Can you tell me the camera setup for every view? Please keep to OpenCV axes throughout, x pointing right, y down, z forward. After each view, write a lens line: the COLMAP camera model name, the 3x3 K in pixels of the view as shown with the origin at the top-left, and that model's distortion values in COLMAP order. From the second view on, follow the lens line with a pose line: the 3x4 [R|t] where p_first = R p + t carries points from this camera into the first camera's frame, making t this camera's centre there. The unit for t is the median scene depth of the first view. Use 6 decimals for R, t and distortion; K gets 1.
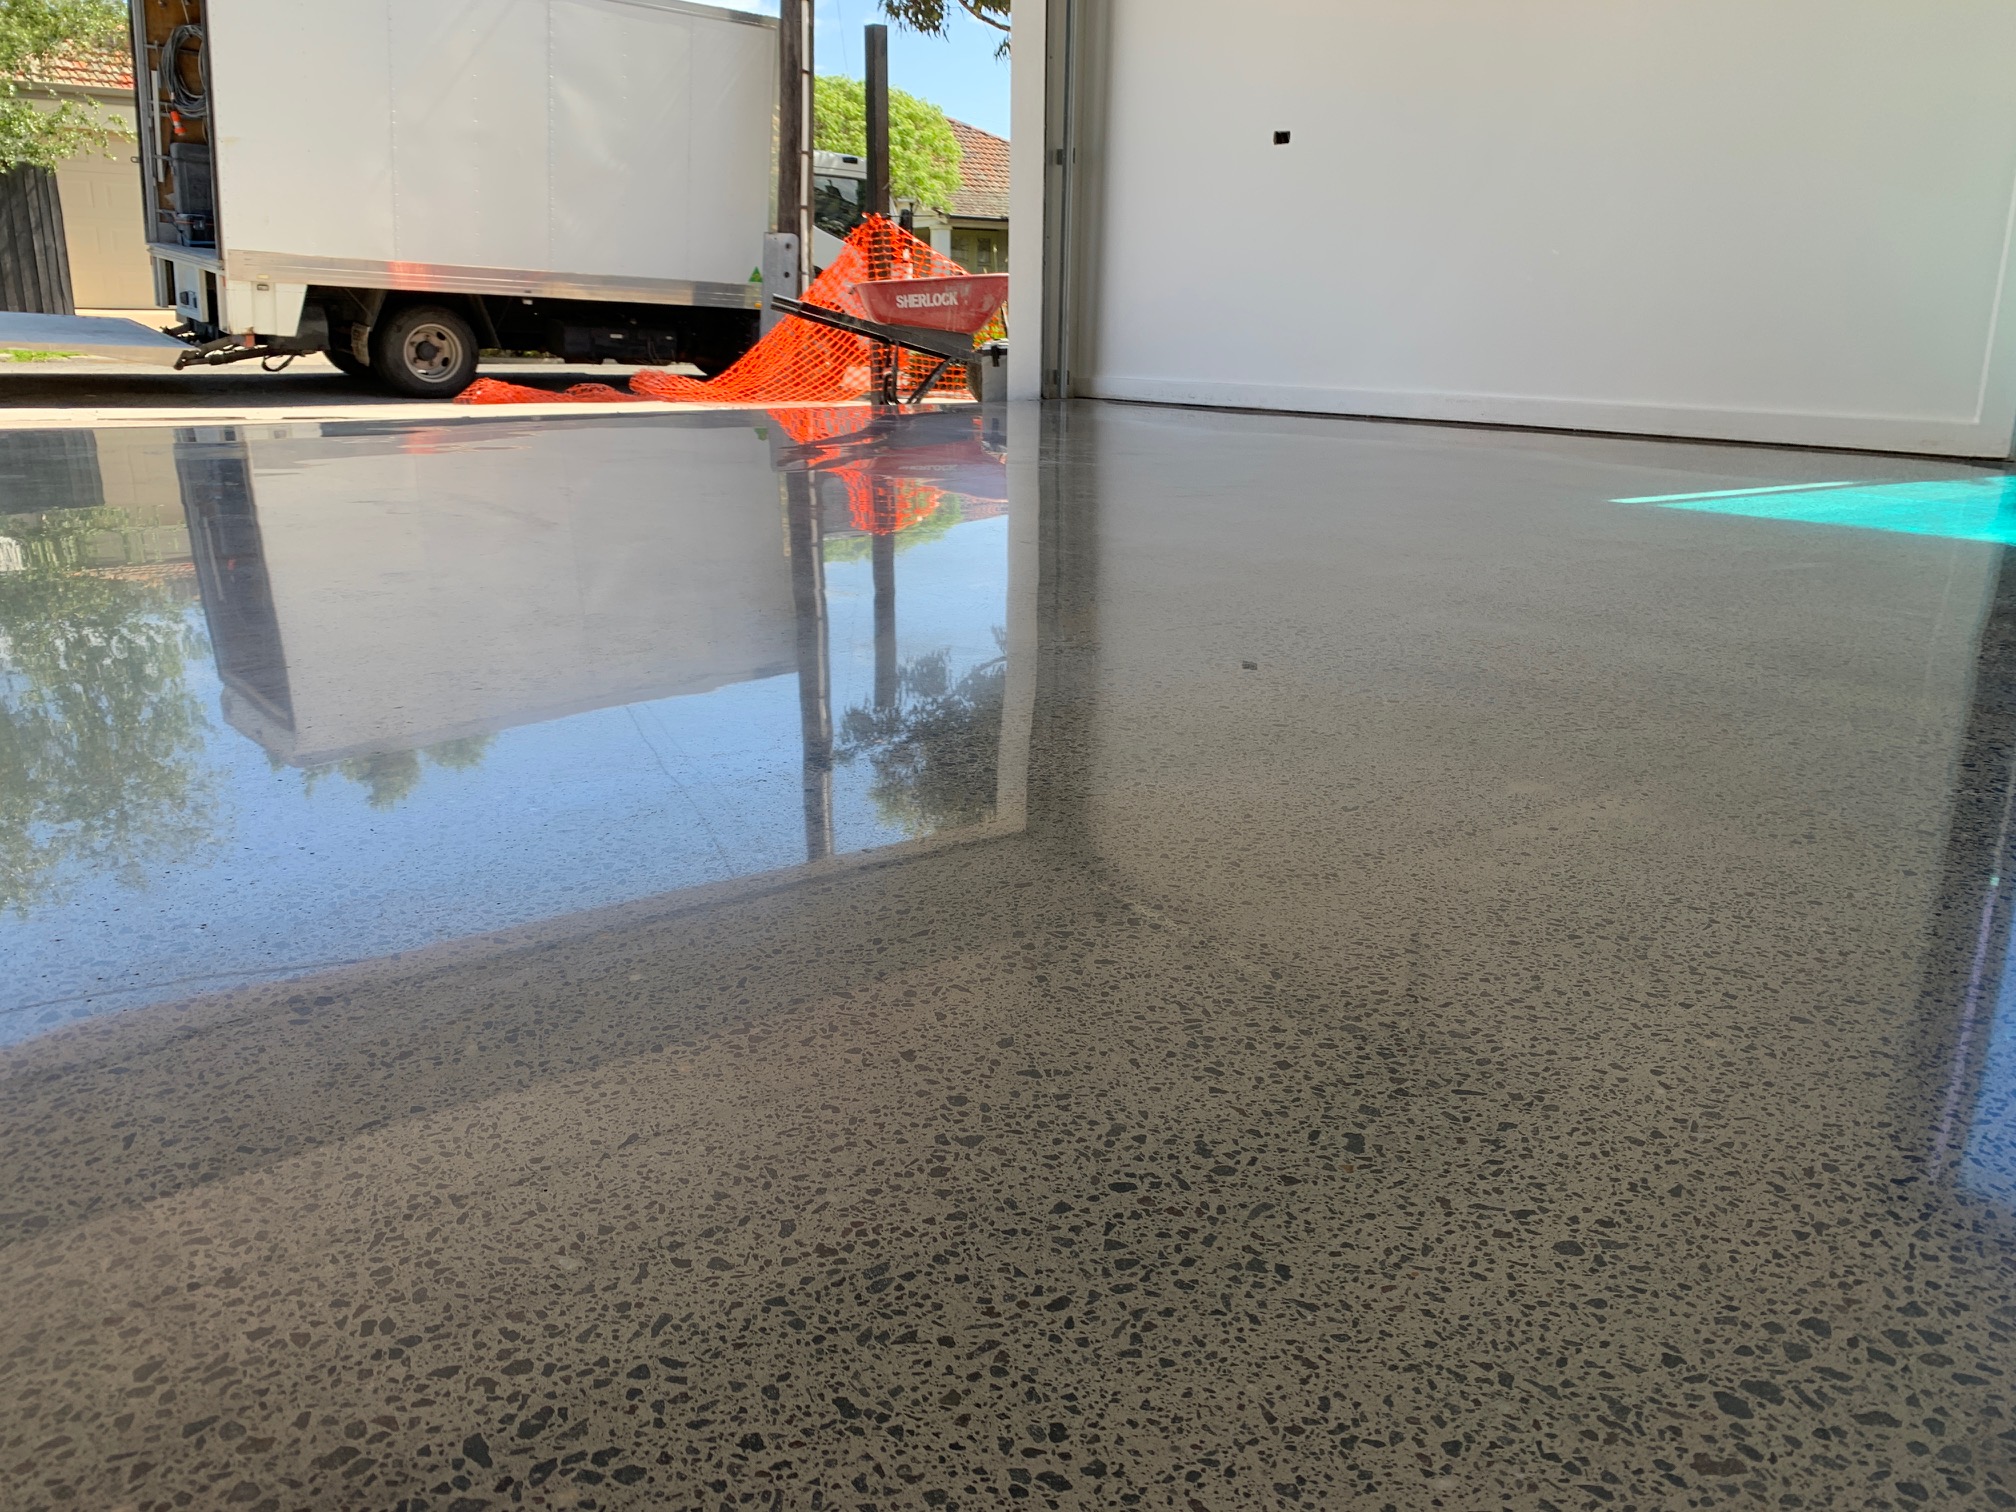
lens RADIAL K [[1542.3, 0, 1012.2], [0, 1542.3, 732.5], [0, 0, 1]] dist [0.004183, -0.018652]
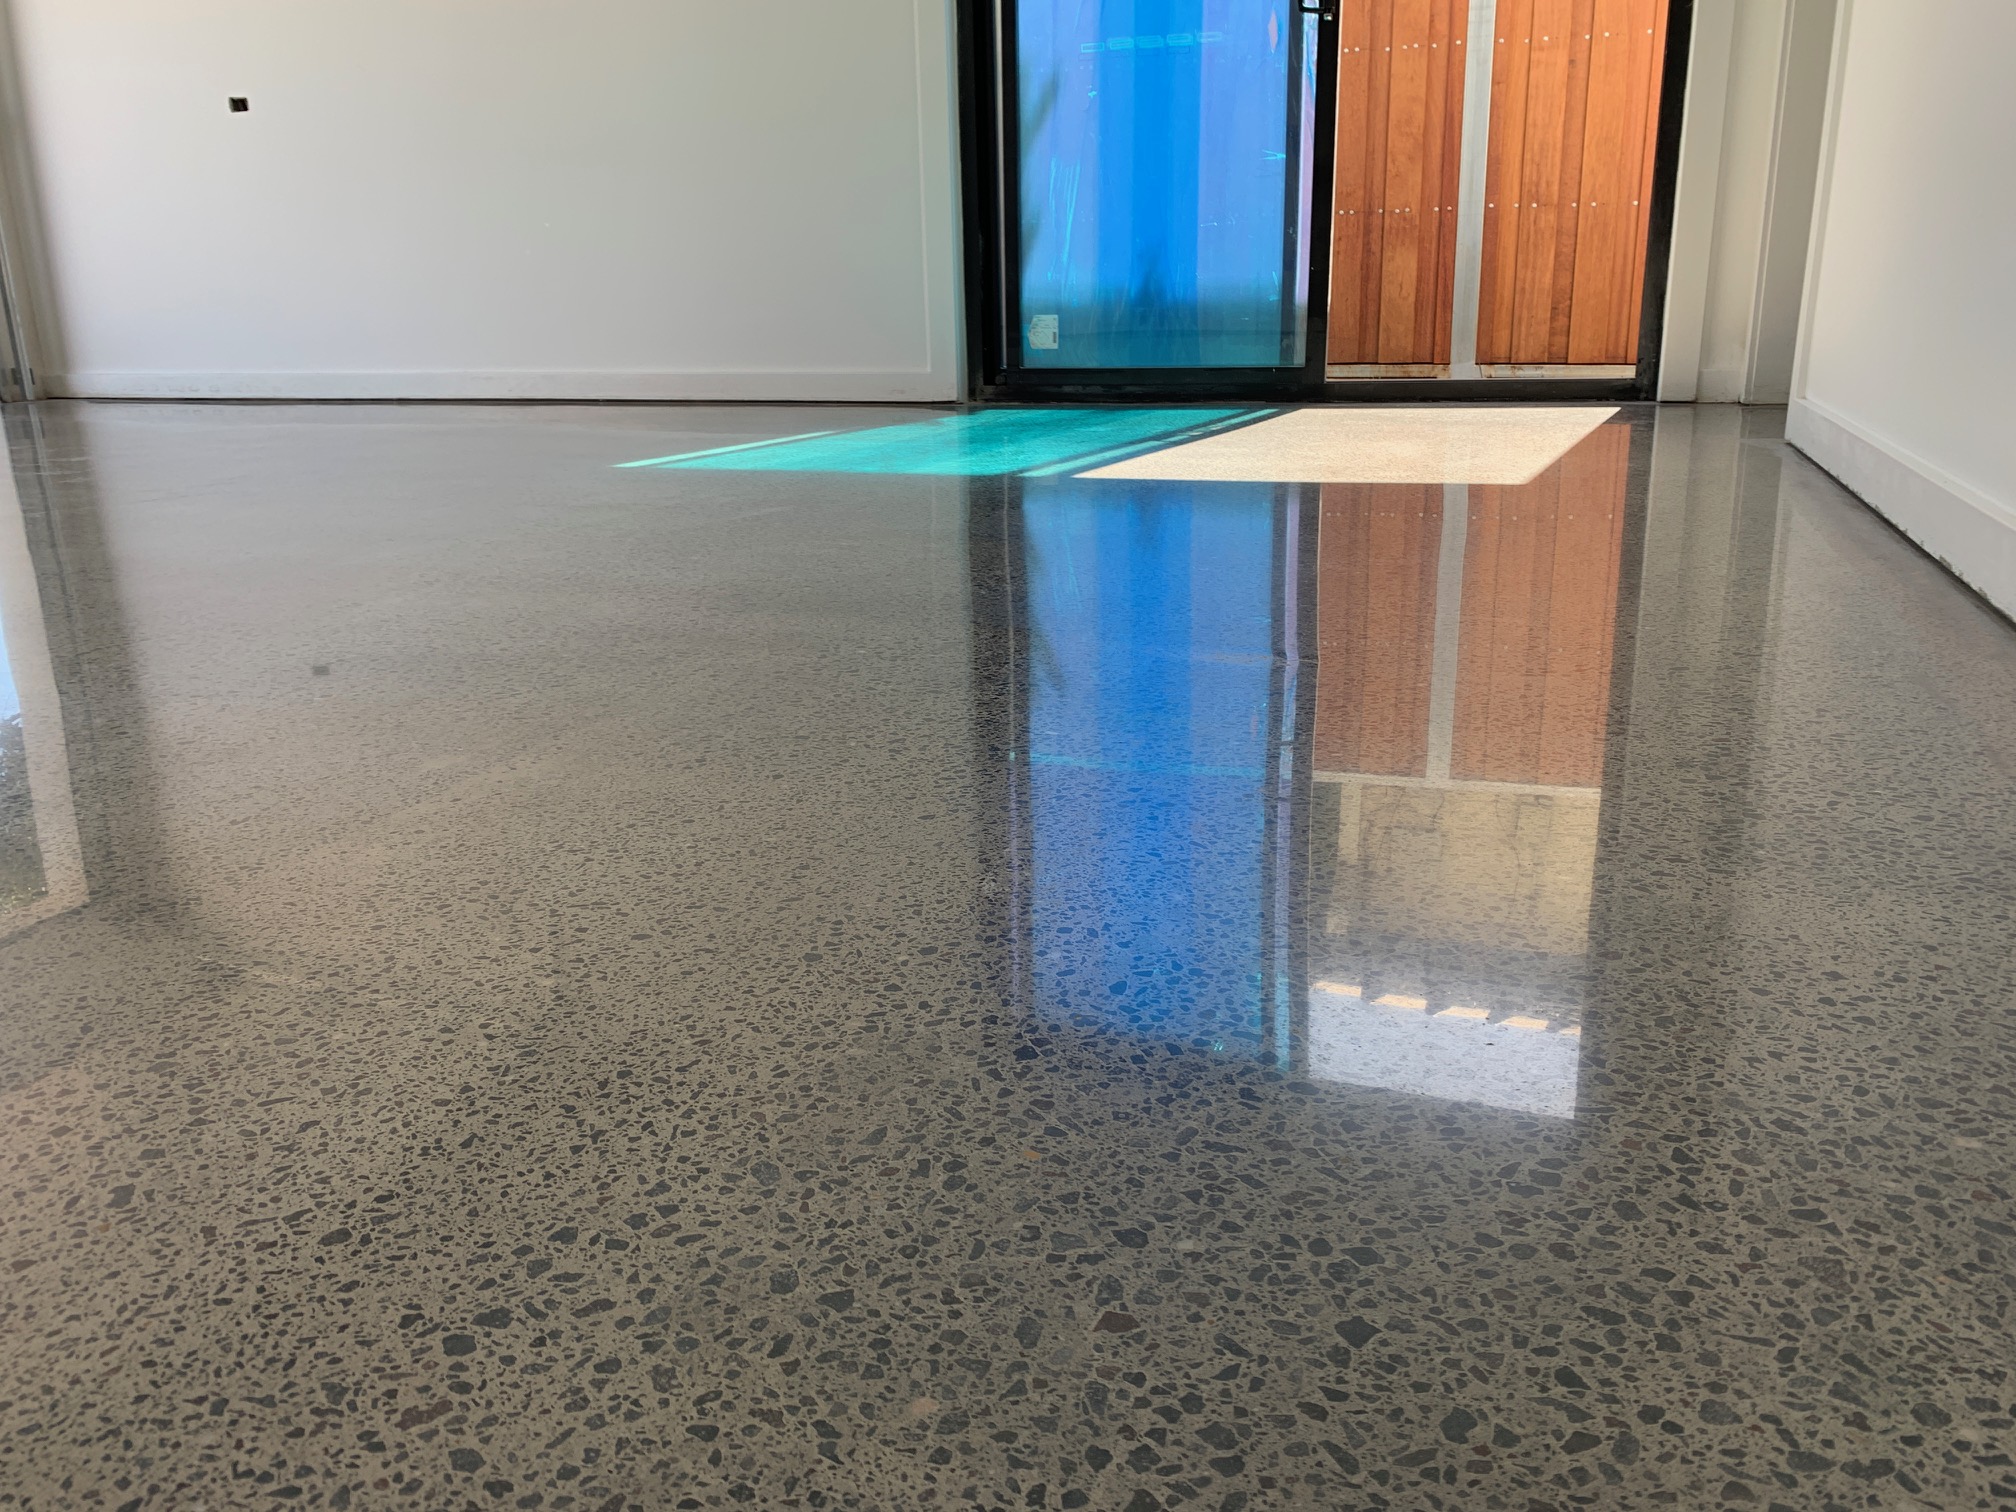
lens RADIAL K [[1521.3, 0, 1008.0], [0, 1521.3, 756.0], [0, 0, 1]] dist [-0.008217, -0.002665]
pose [[0.840785, -0.182385, 0.509722, 0.157136], [0.166362, 0.983028, 0.077326, 0.018195], [-0.515174, 0.019784, 0.856857, -0.023400]]
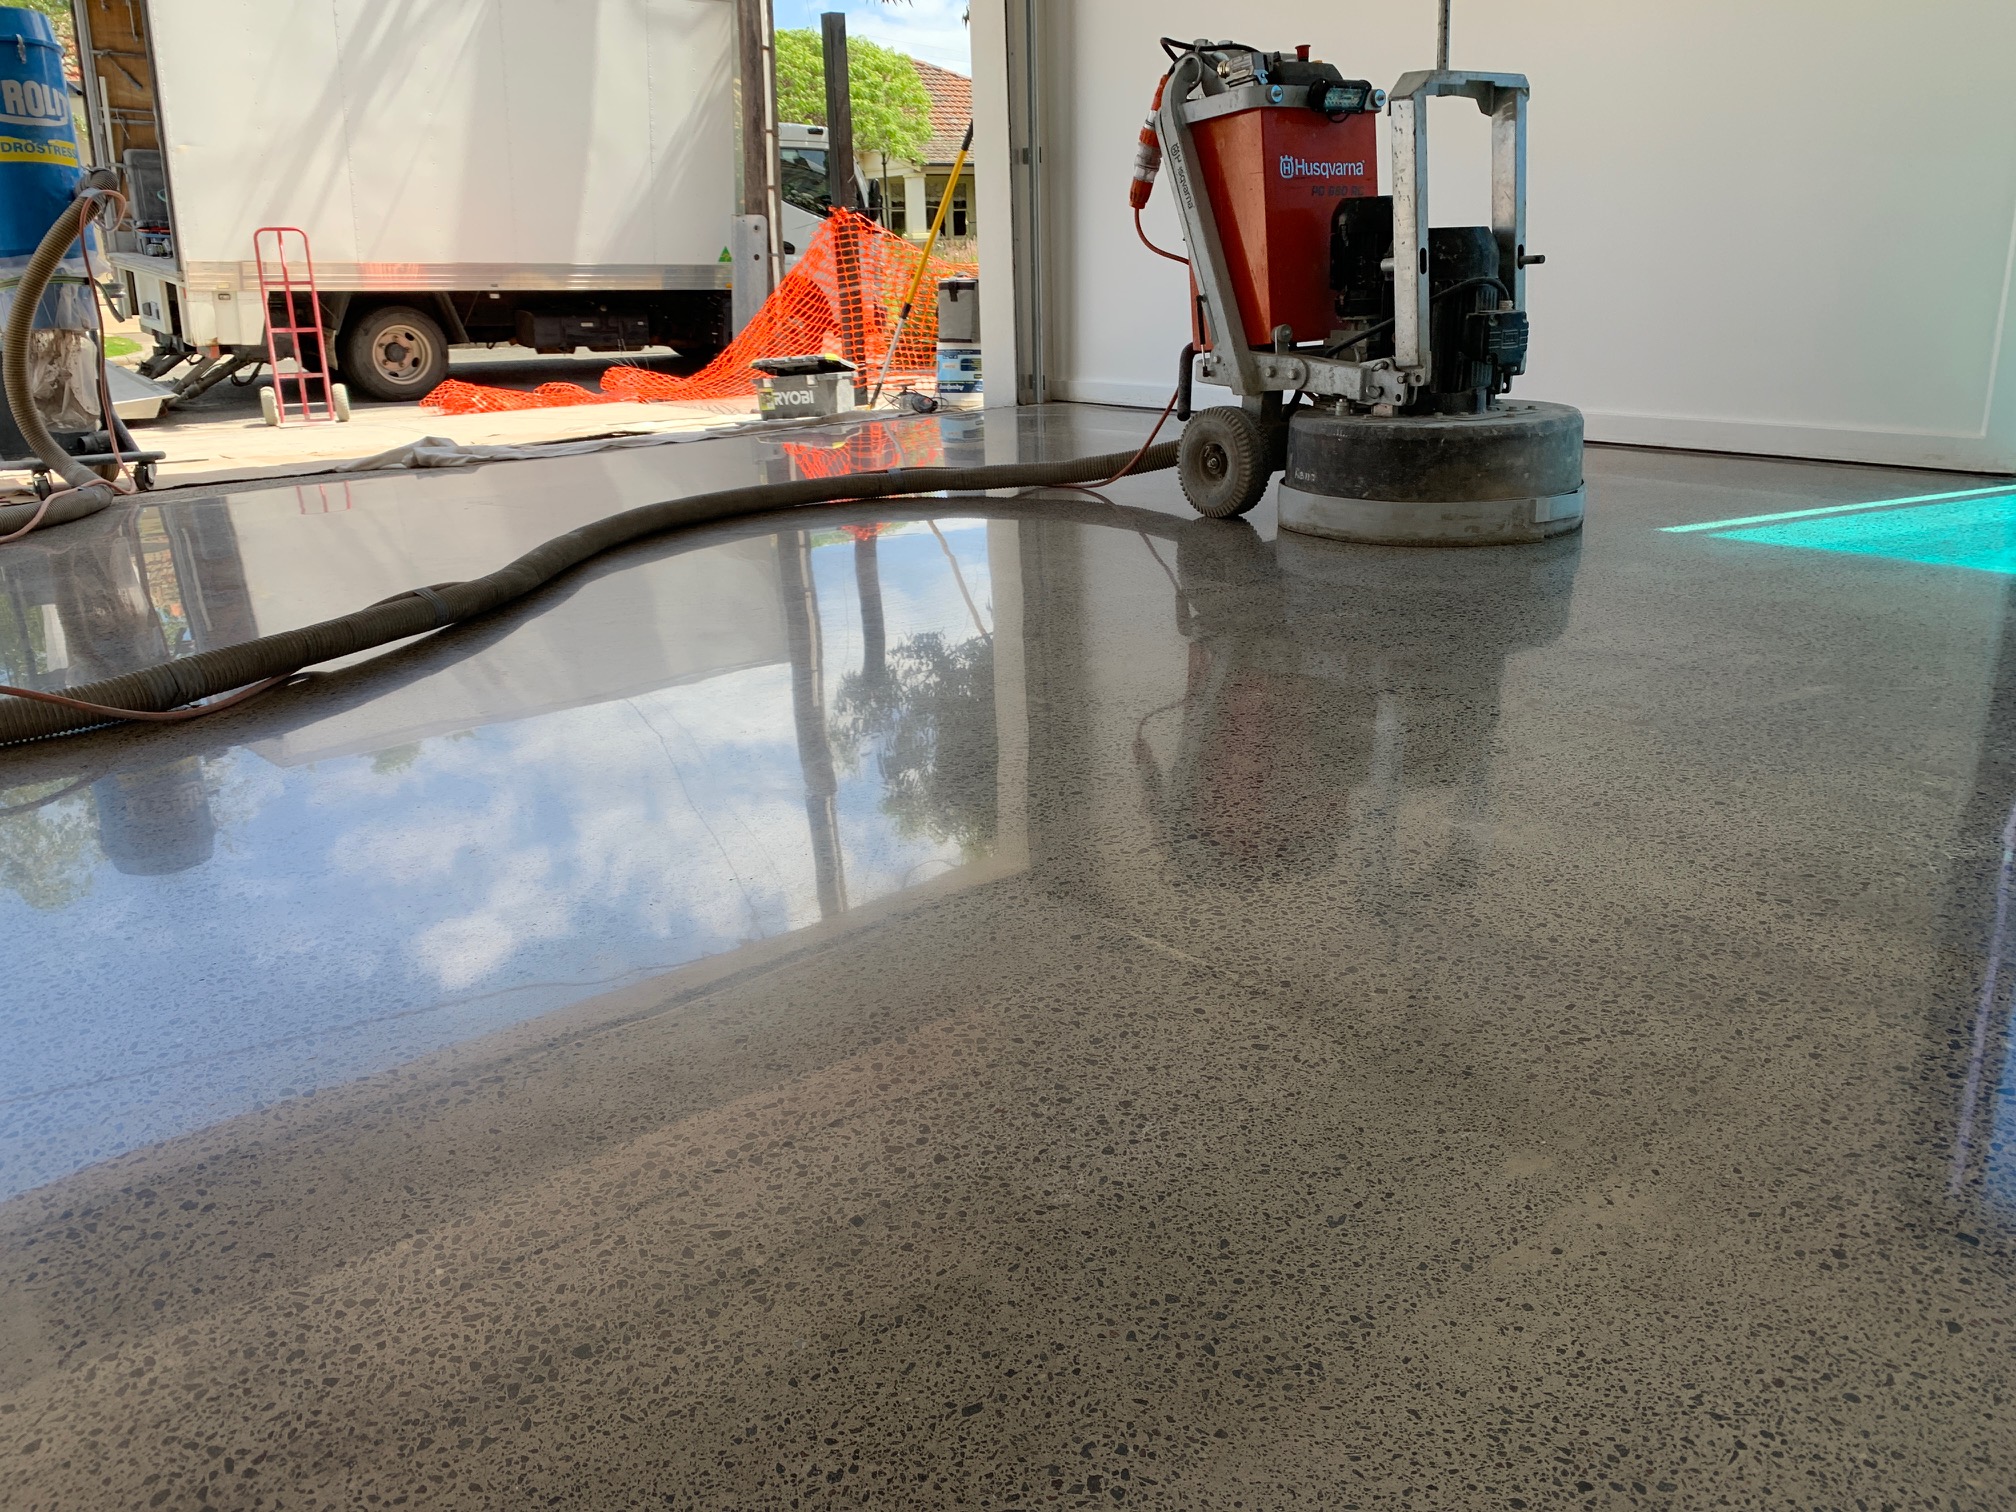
lens RADIAL K [[1546.0, 0, 999.1], [0, 1546.0, 719.3], [0, 0, 1]] dist [-0.001892, -0.001944]
pose [[0.999108, -0.041573, -0.007436, 0.039570], [0.041779, 0.998674, 0.030073, -0.298391], [0.006176, -0.030357, 0.999520, 0.090918]]
